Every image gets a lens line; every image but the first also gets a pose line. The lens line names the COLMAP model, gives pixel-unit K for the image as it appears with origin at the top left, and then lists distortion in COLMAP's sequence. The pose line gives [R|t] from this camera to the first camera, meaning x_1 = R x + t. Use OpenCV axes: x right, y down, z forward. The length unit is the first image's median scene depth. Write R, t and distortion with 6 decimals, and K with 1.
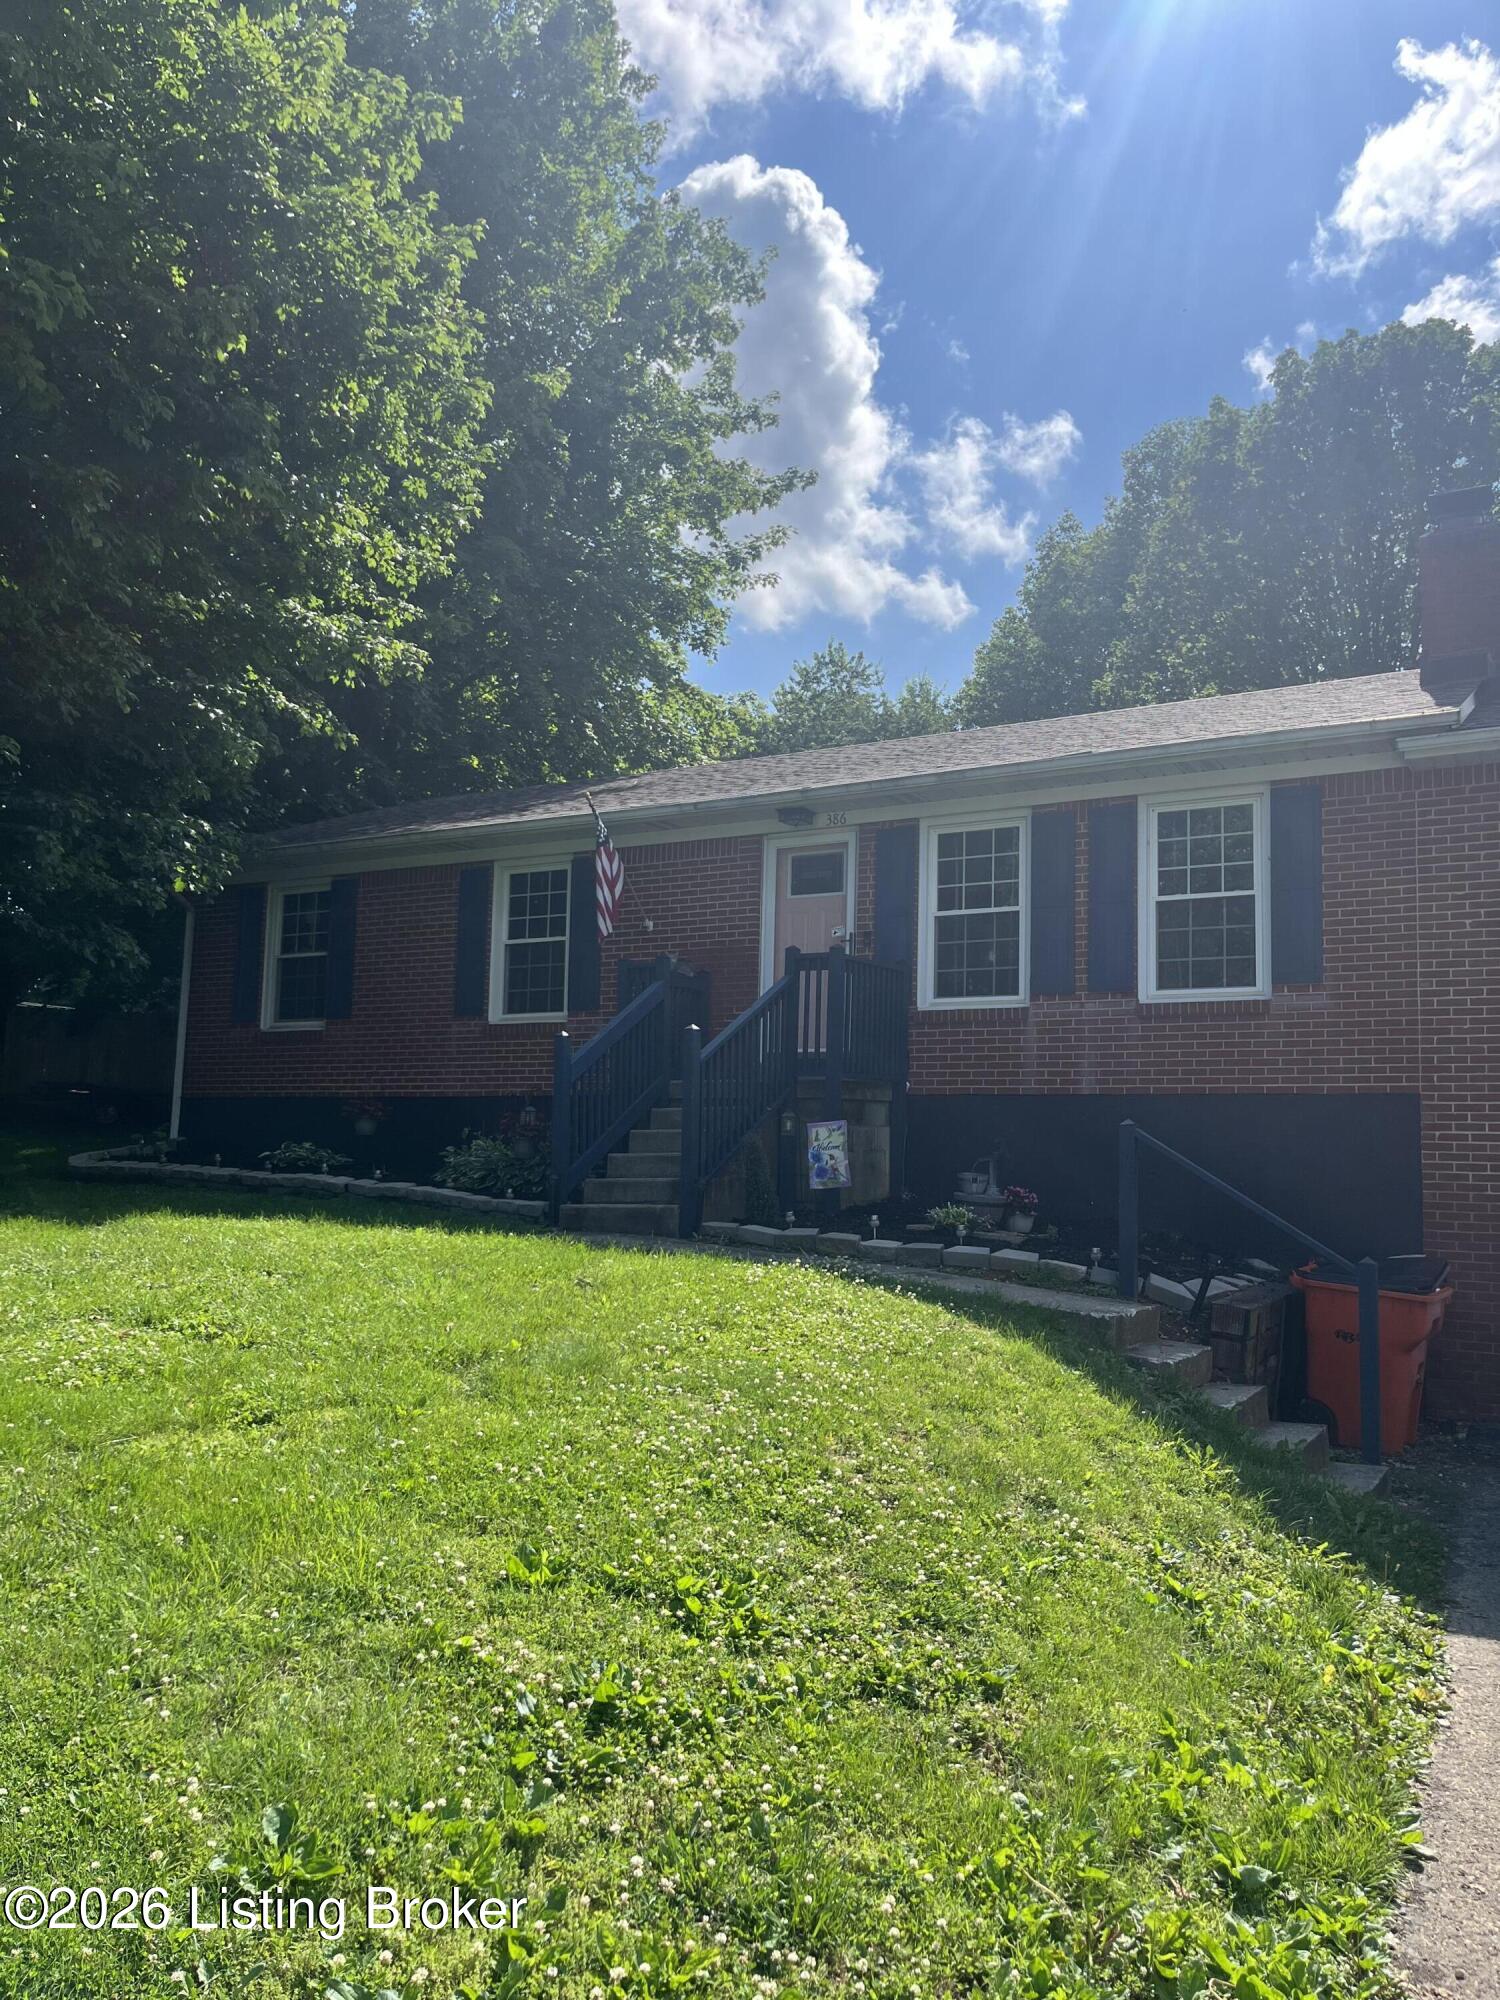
lens RADIAL K [[1506.5, 0, 749.0], [0, 1506.5, 995.7], [0, 0, 1]] dist [0.046021, -0.060803]
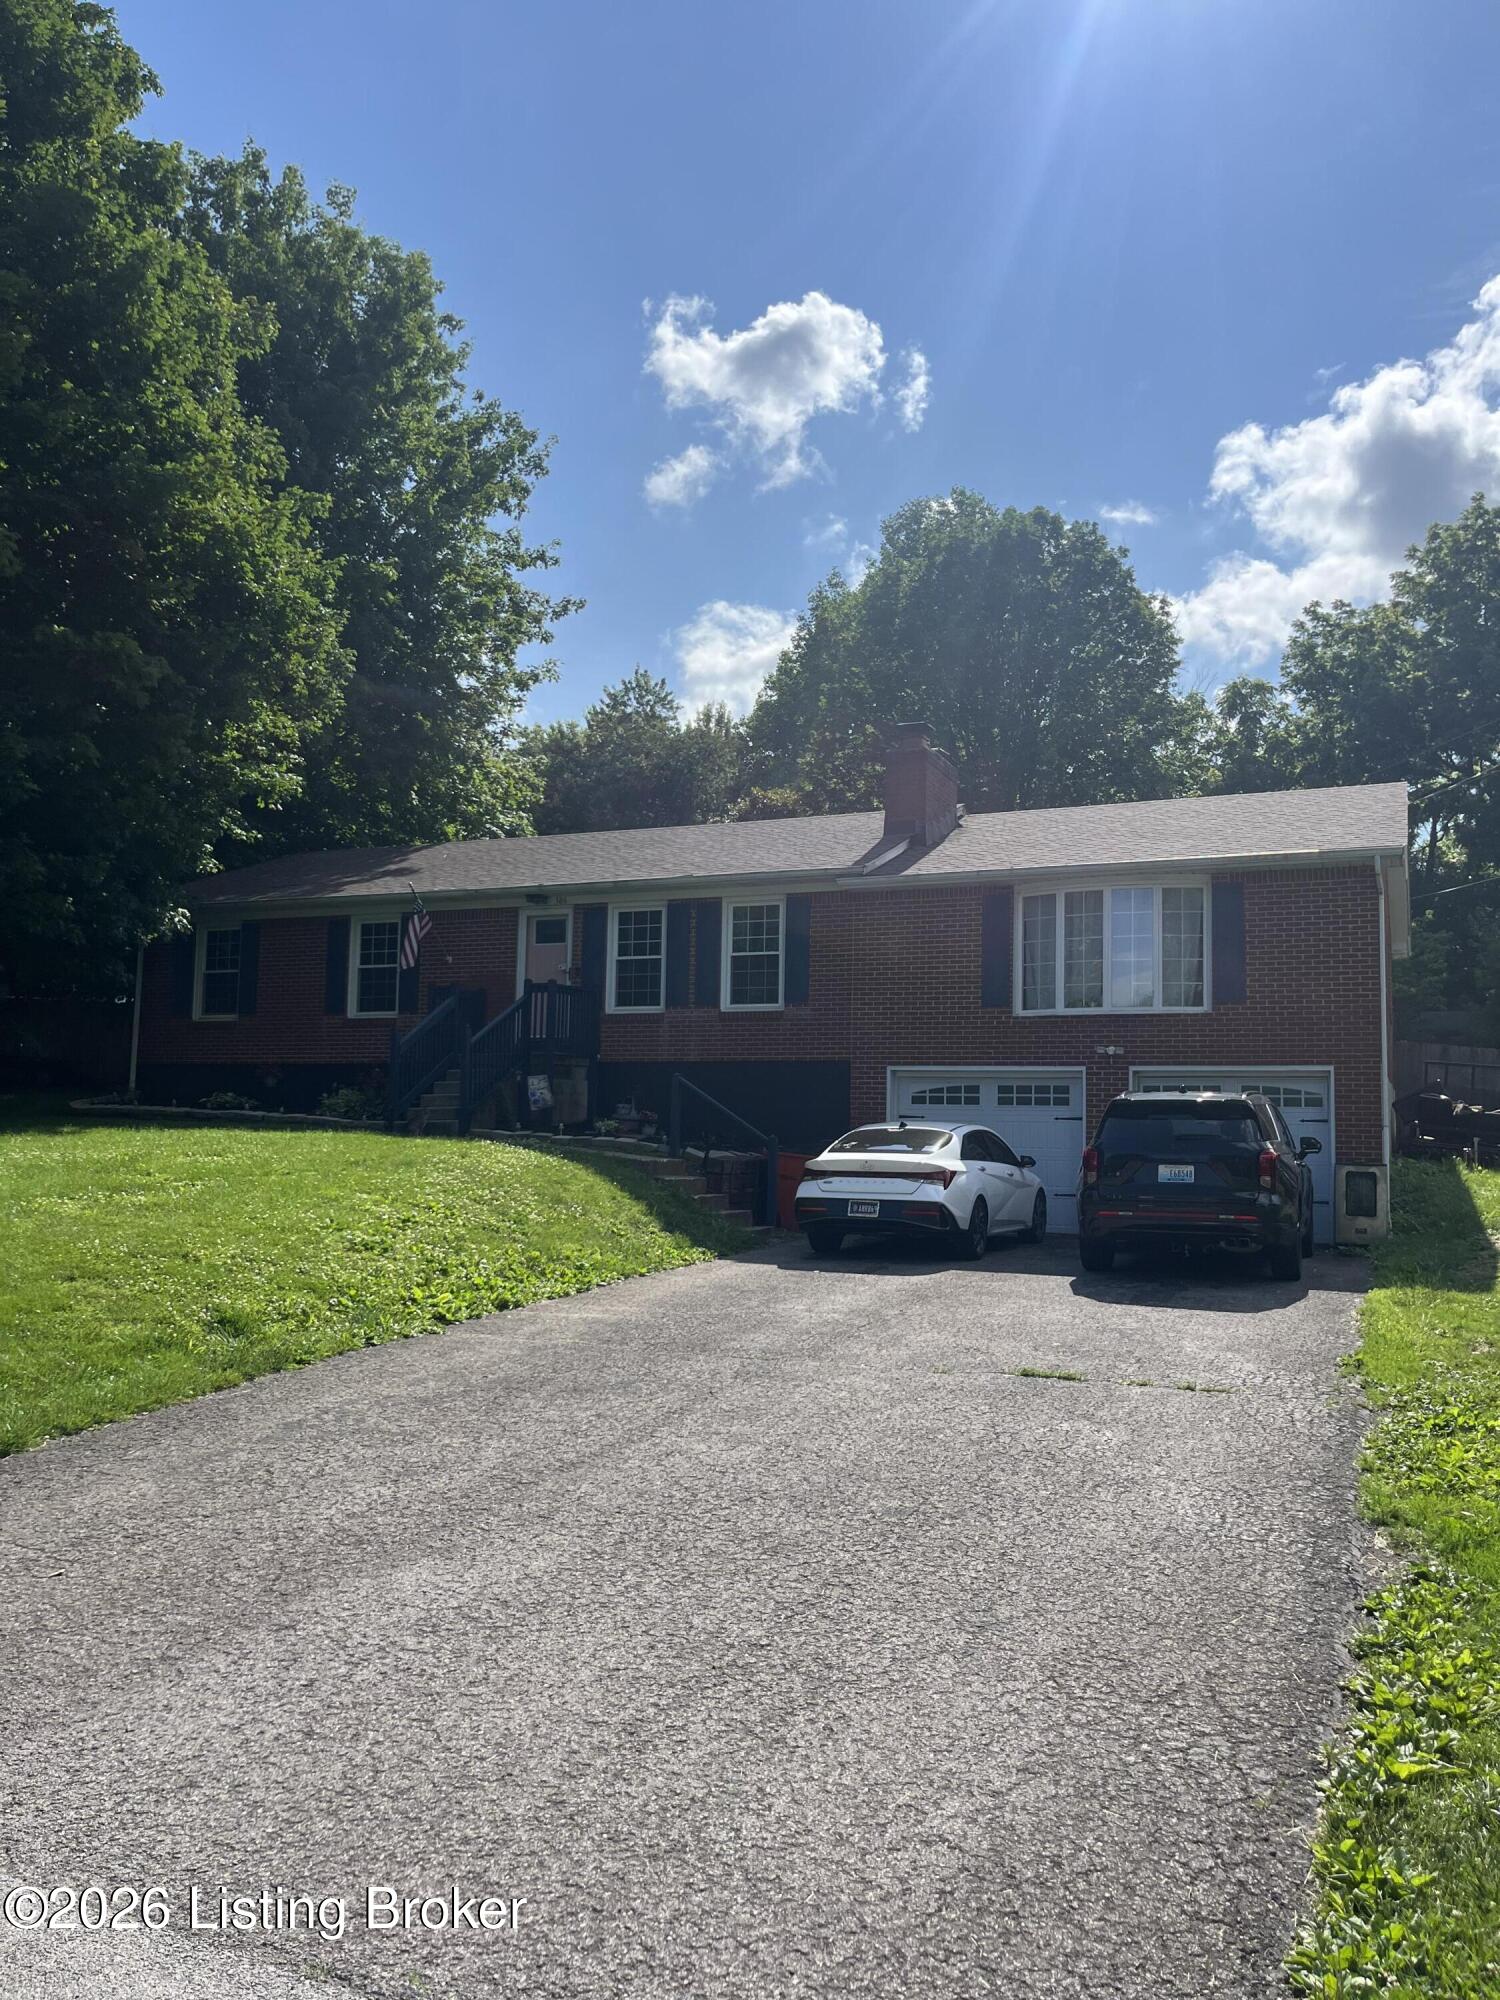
lens RADIAL K [[1506.5, 0, 793.8], [0, 1506.5, 1022.2], [0, 0, 1]] dist [0.046021, -0.060803]
pose [[0.991090, 0.002824, 0.133167, 0.092123], [-0.007785, 0.999294, 0.036746, -0.044276], [-0.132970, -0.037456, 0.990412, -0.726661]]
